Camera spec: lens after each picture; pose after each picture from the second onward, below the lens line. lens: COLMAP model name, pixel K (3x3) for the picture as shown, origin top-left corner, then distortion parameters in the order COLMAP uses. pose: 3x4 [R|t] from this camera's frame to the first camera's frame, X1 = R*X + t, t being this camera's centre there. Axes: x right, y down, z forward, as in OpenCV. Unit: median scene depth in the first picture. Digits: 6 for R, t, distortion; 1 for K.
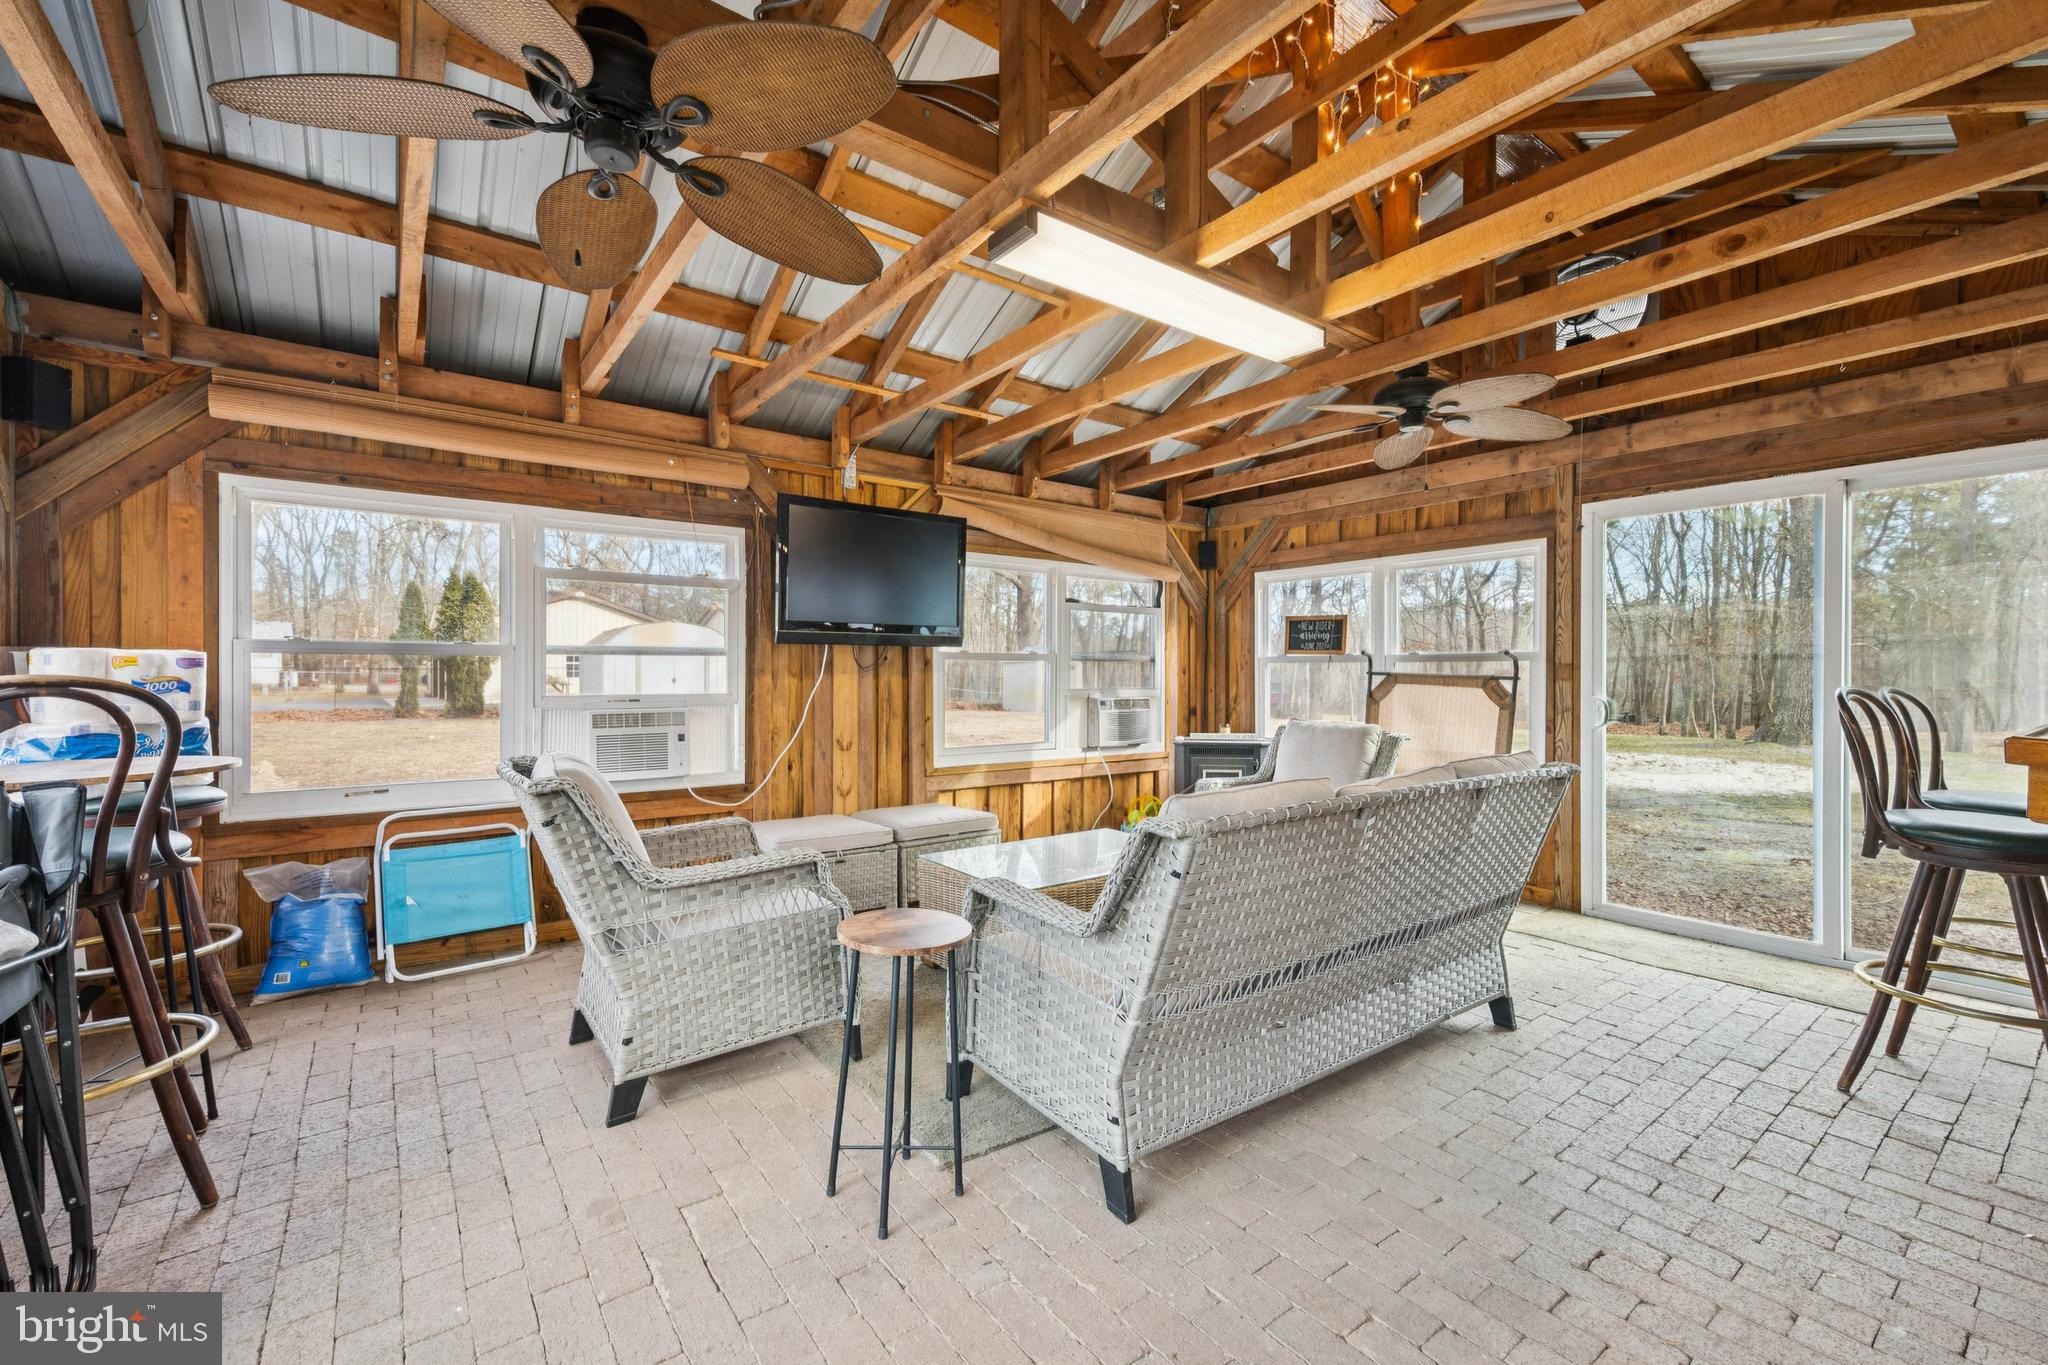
lens RADIAL K [[850.6, 0, 1029.2], [0, 850.6, 677.5], [0, 0, 1]] dist [0.003846, 0.000282]
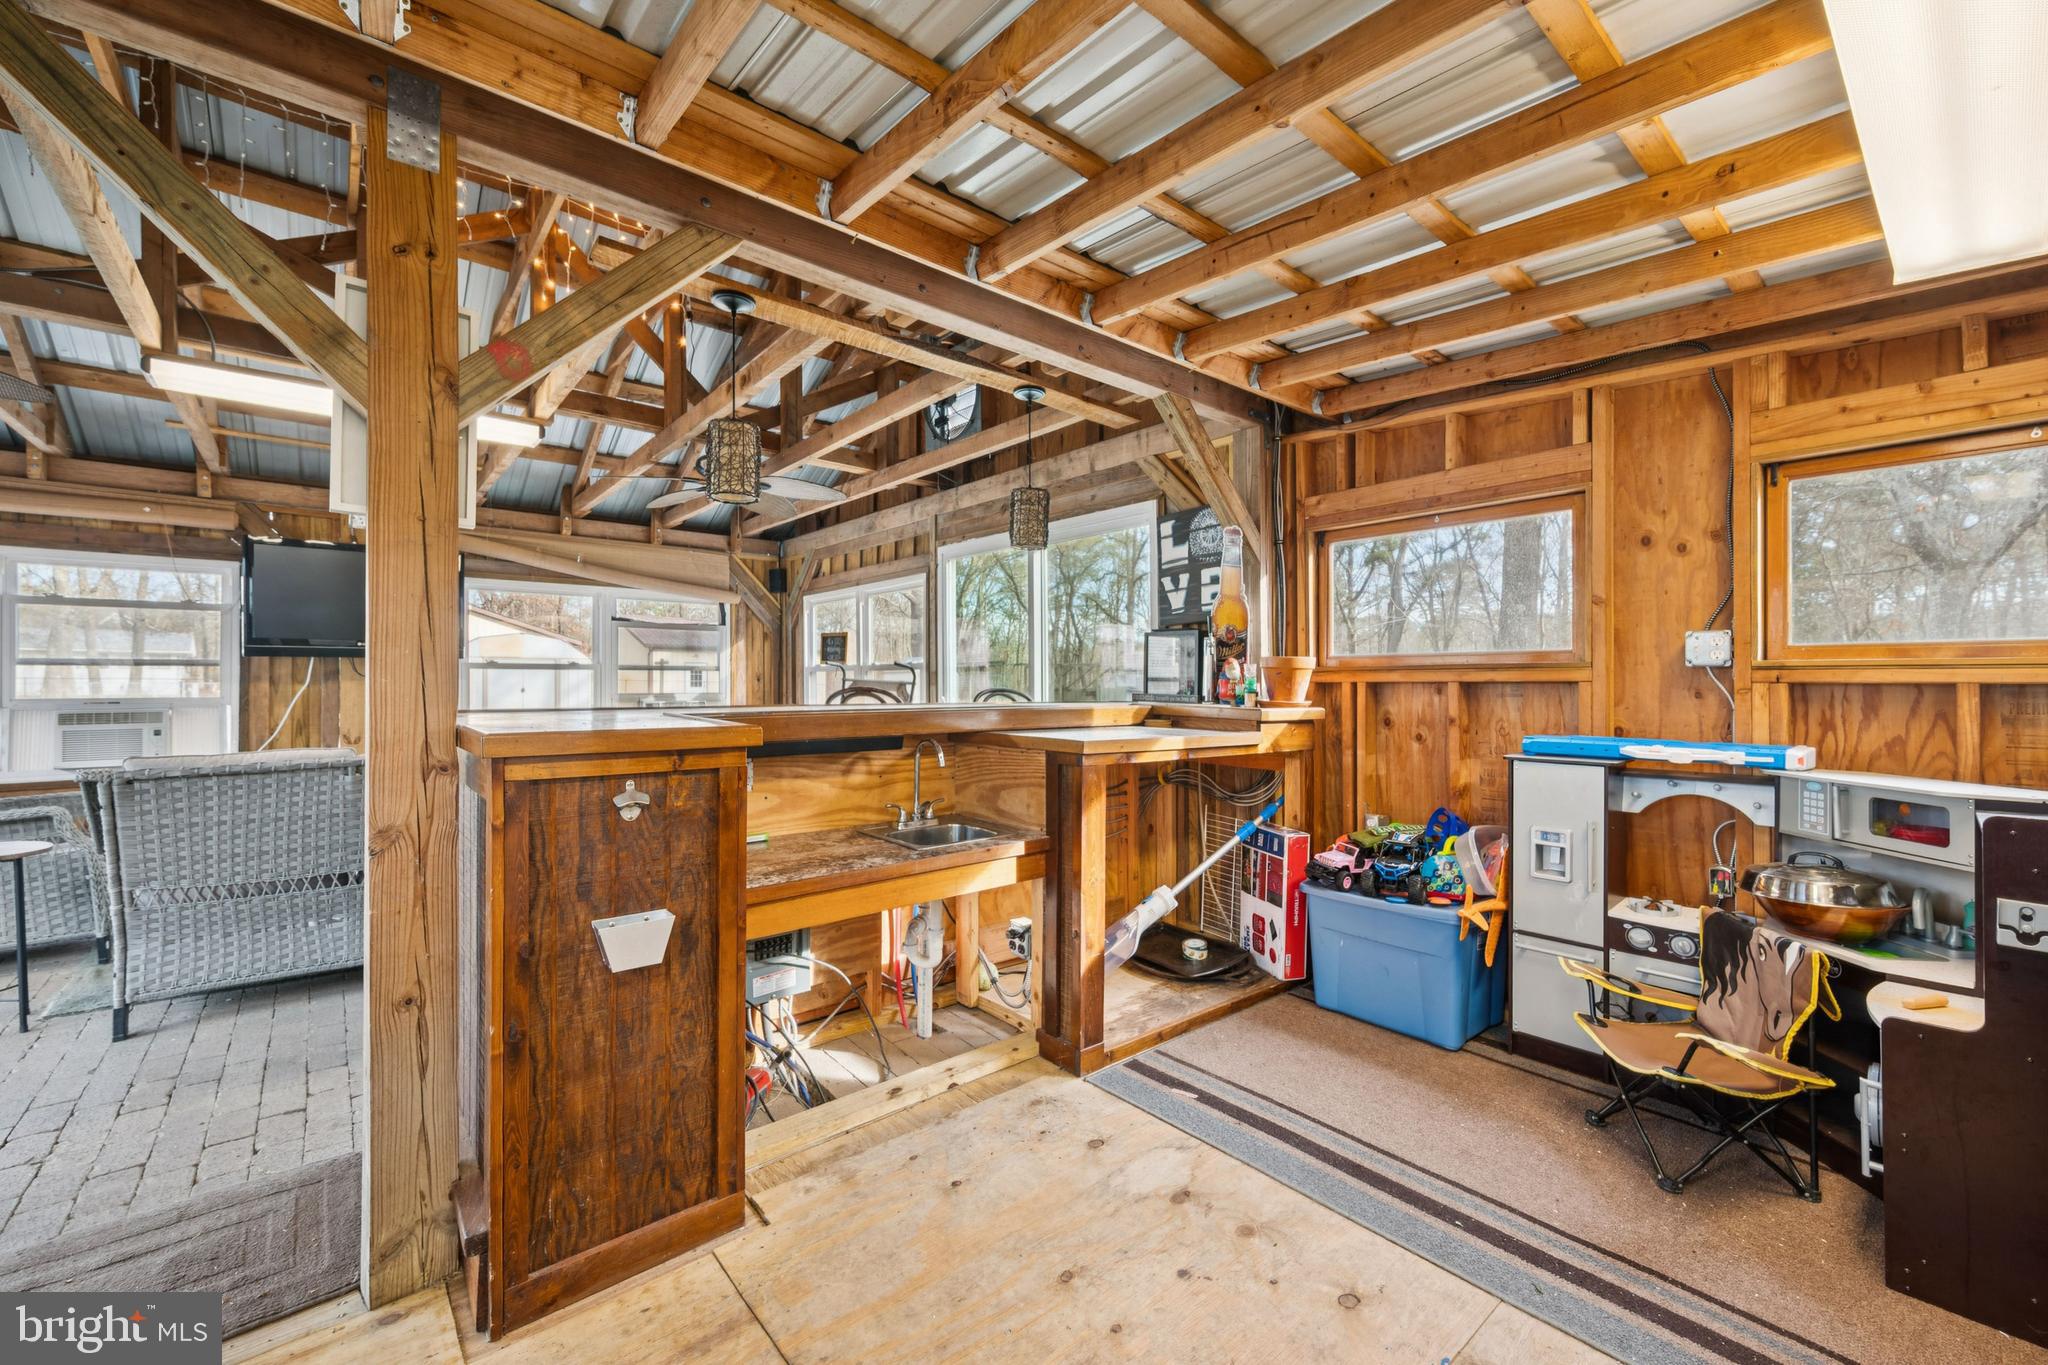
lens RADIAL K [[815.3, 0, 1021.9], [0, 815.3, 683.3], [0, 0, 1]] dist [0.003567, 0.000570]
pose [[0.998462, -0.002631, 0.055370, 0.651588], [0.002719, 0.999995, -0.001518, 0.003505], [-0.055366, 0.001667, 0.998465, -0.214750]]
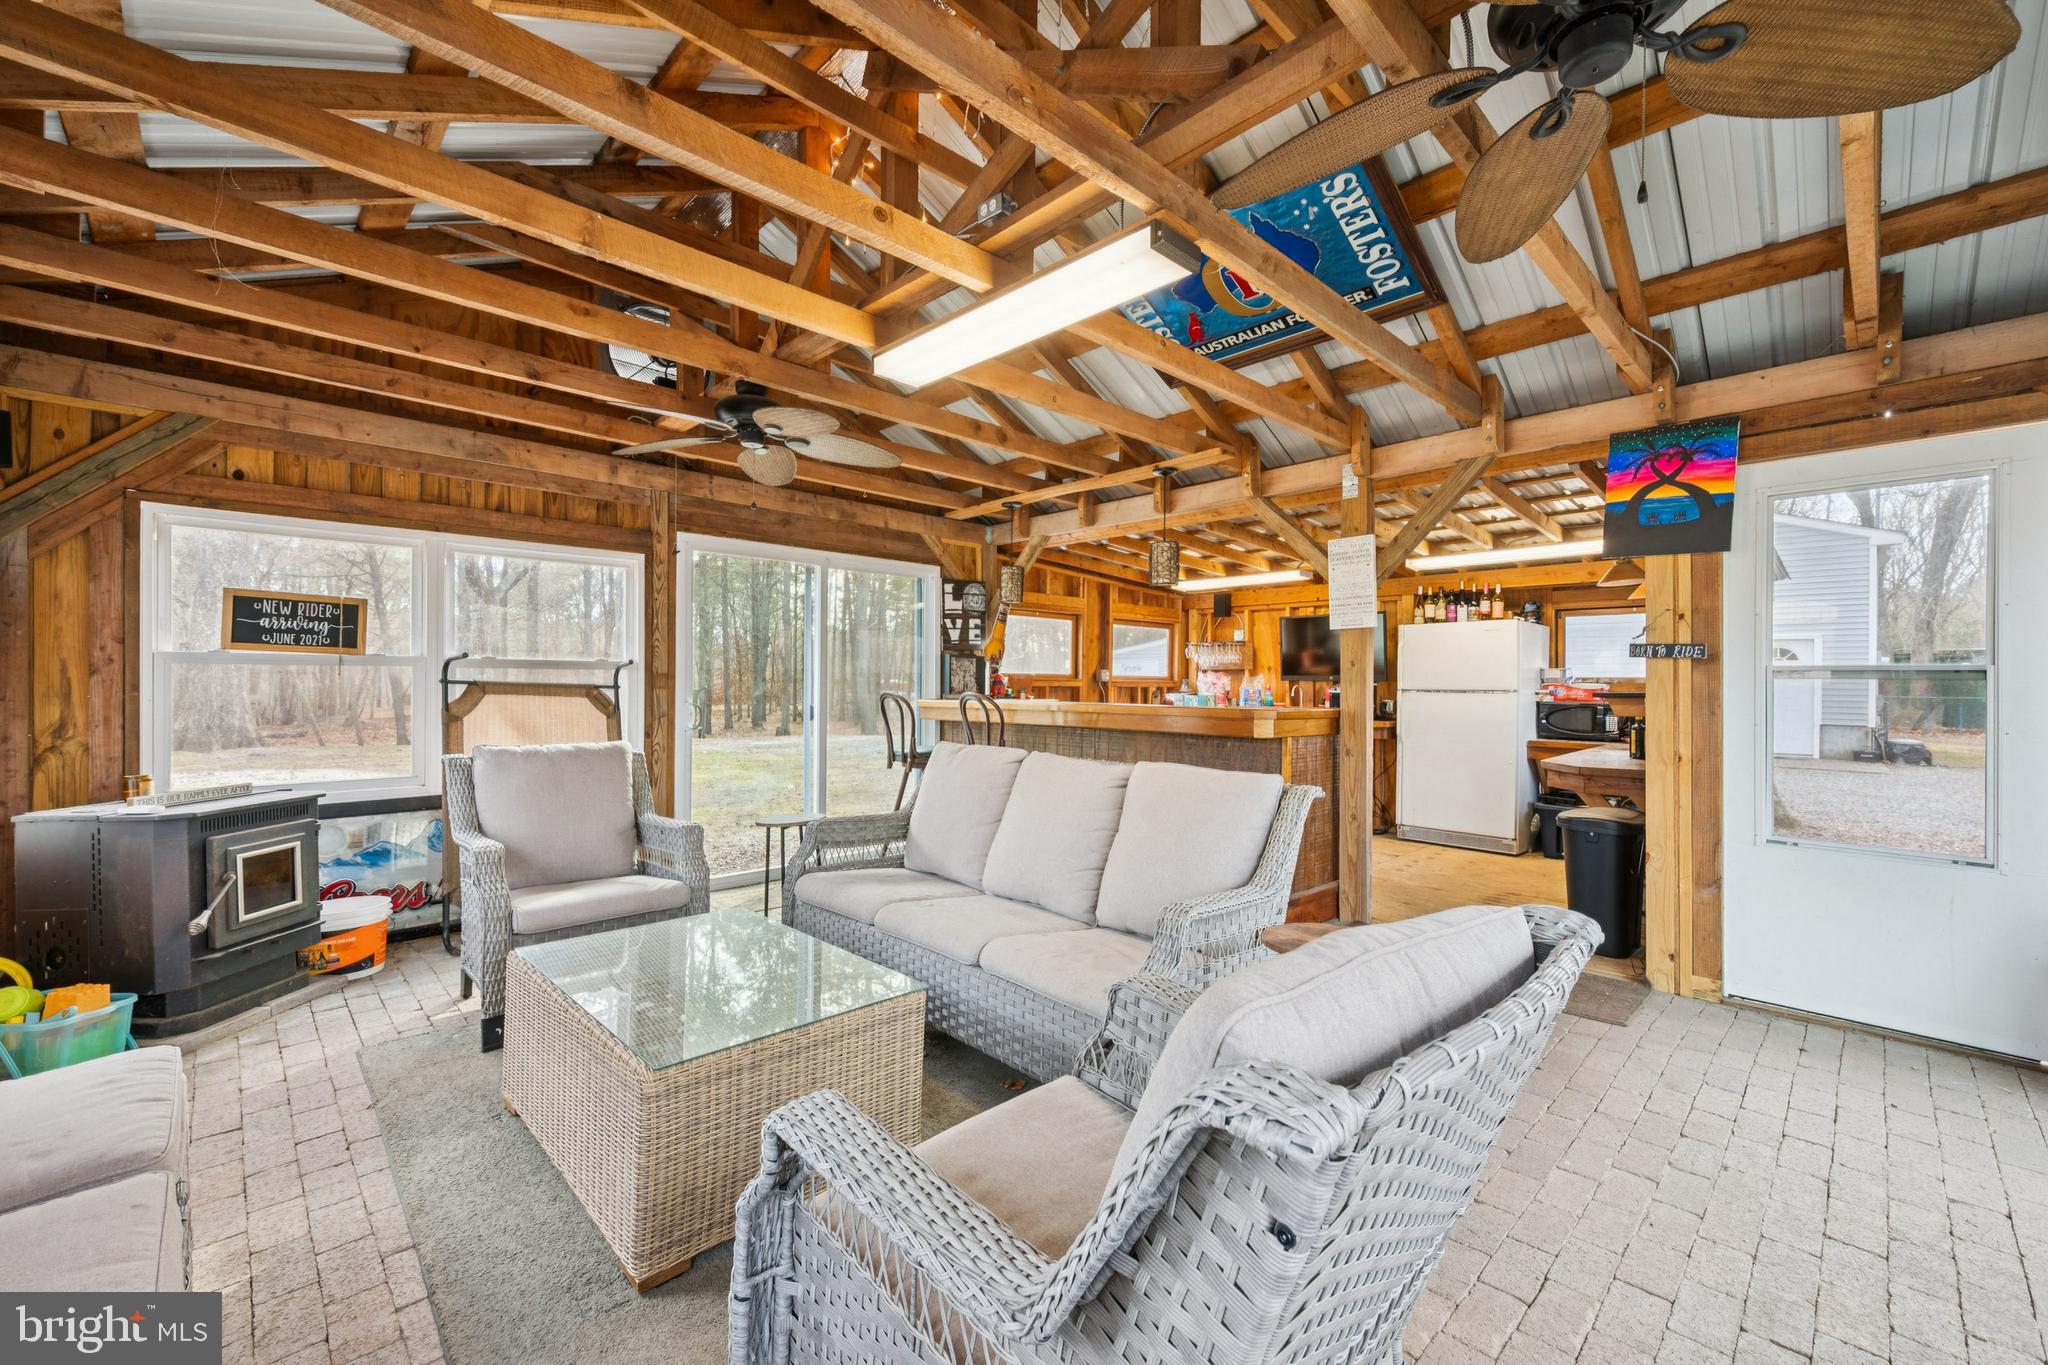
lens RADIAL K [[815.3, 0, 1026.8], [0, 815.3, 681.7], [0, 0, 1]] dist [0.003567, 0.000570]
pose [[-0.119877, -0.002381, 0.992786, -0.438399], [-0.002845, 0.999994, 0.002055, -0.008556], [-0.992785, -0.002578, -0.119883, 0.620042]]
